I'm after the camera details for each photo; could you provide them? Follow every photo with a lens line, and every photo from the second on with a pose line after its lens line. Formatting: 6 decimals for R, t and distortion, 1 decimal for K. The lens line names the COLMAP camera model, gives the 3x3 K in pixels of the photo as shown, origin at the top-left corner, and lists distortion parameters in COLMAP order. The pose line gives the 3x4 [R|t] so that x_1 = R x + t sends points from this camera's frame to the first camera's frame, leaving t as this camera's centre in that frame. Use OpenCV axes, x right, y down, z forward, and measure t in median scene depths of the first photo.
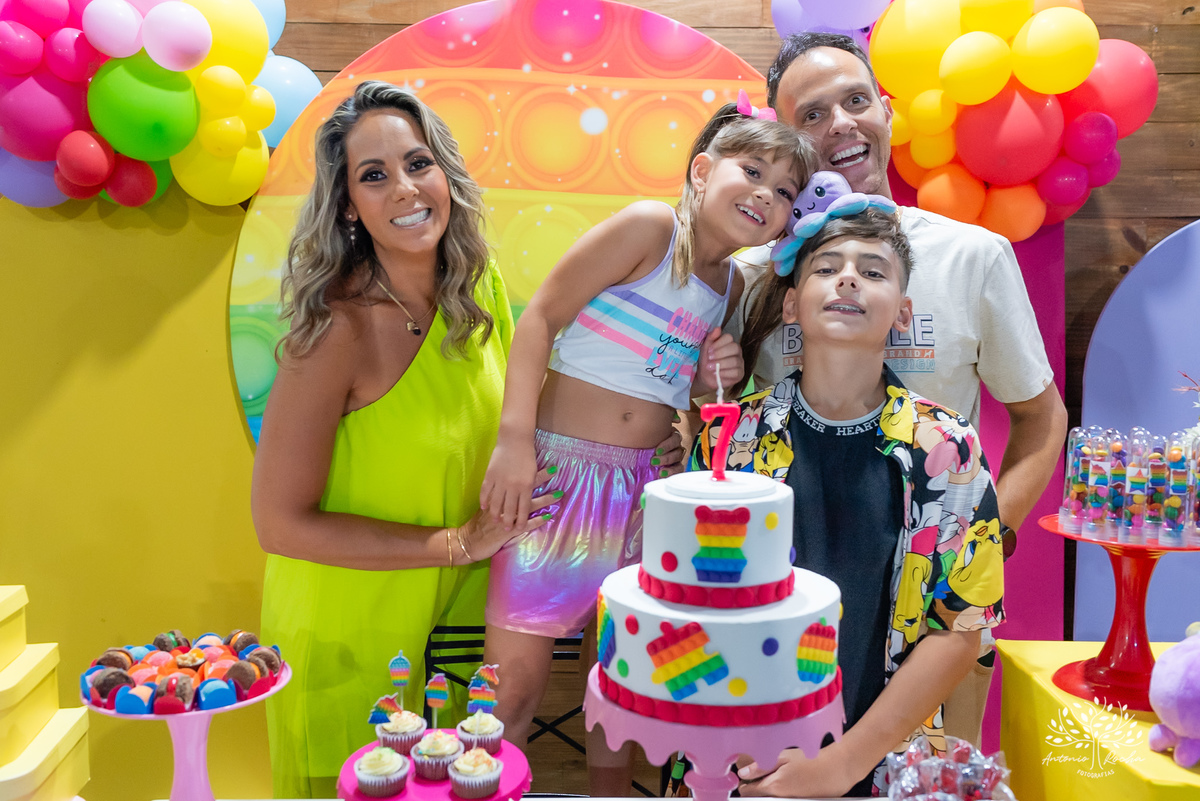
lens RADIAL K [[894.3, 0, 598.1], [0, 894.3, 376.1], [0, 0, 1]] dist [0.006330, 0.003111]
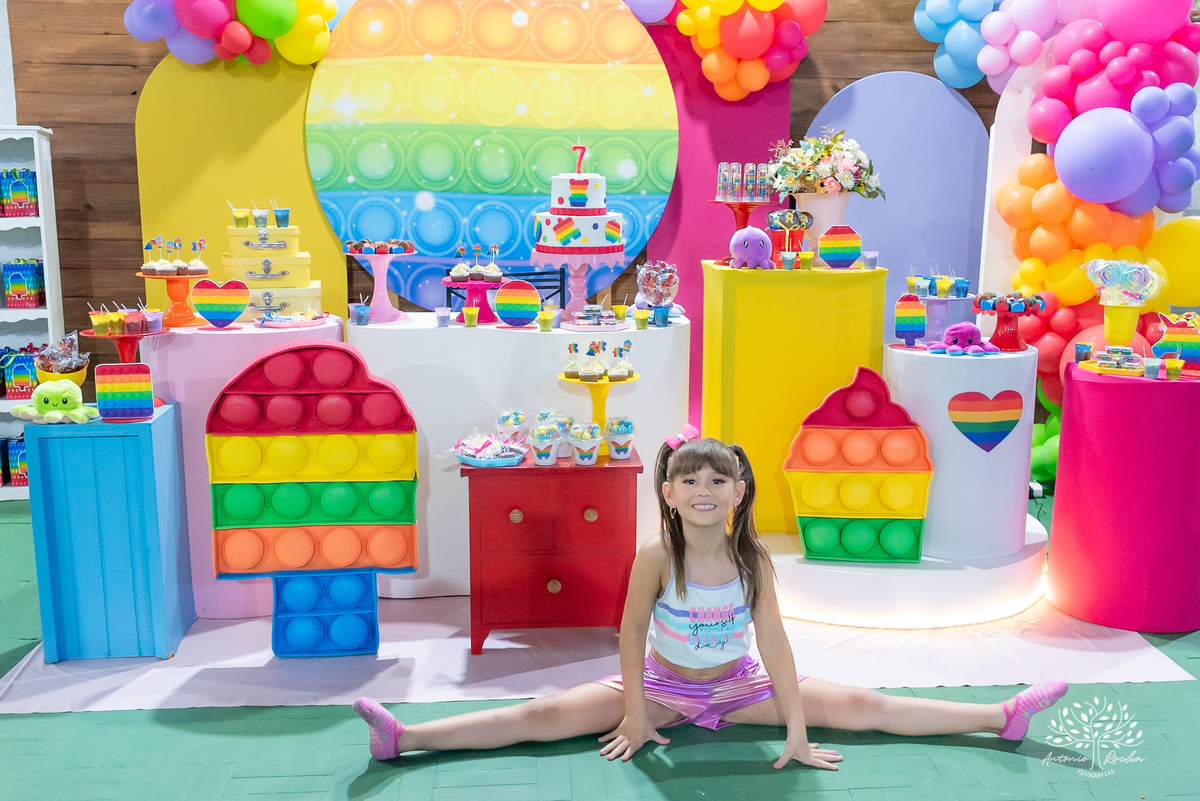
lens RADIAL K [[1137.4, 0, 605.7], [0, 1137.4, 362.9], [0, 0, 1]] dist [0.007225, 0.004779]
pose [[0.994642, -0.013513, 0.102497, -0.128957], [0.005746, 0.997114, 0.075697, 0.375606], [-0.103224, -0.074702, 0.991849, -2.186106]]
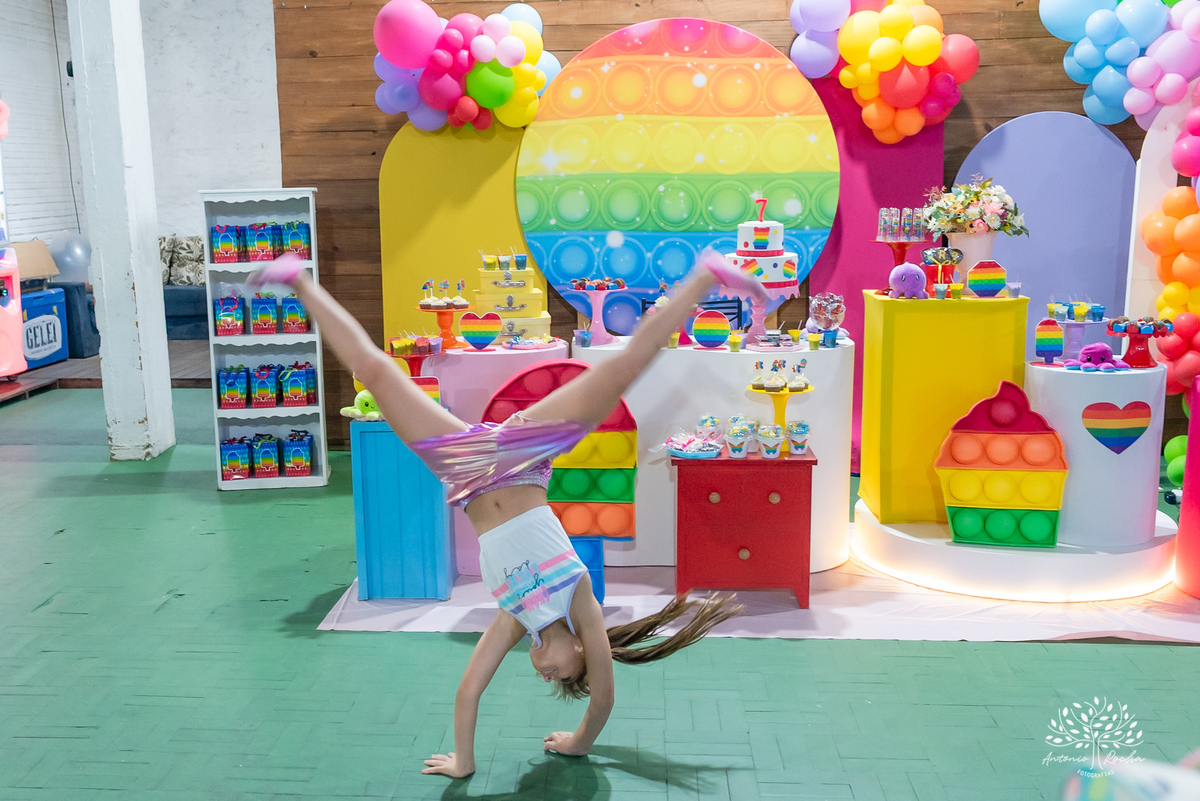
lens RADIAL K [[1256.7, 0, 502.3], [0, 1256.7, 400.8], [0, 0, 1]] dist [0.007032, 0.001292]
pose [[0.997173, -0.010275, -0.074438, -0.421497], [0.016921, 0.995869, 0.089214, 0.301843], [0.073214, -0.090222, 0.993227, -3.298509]]
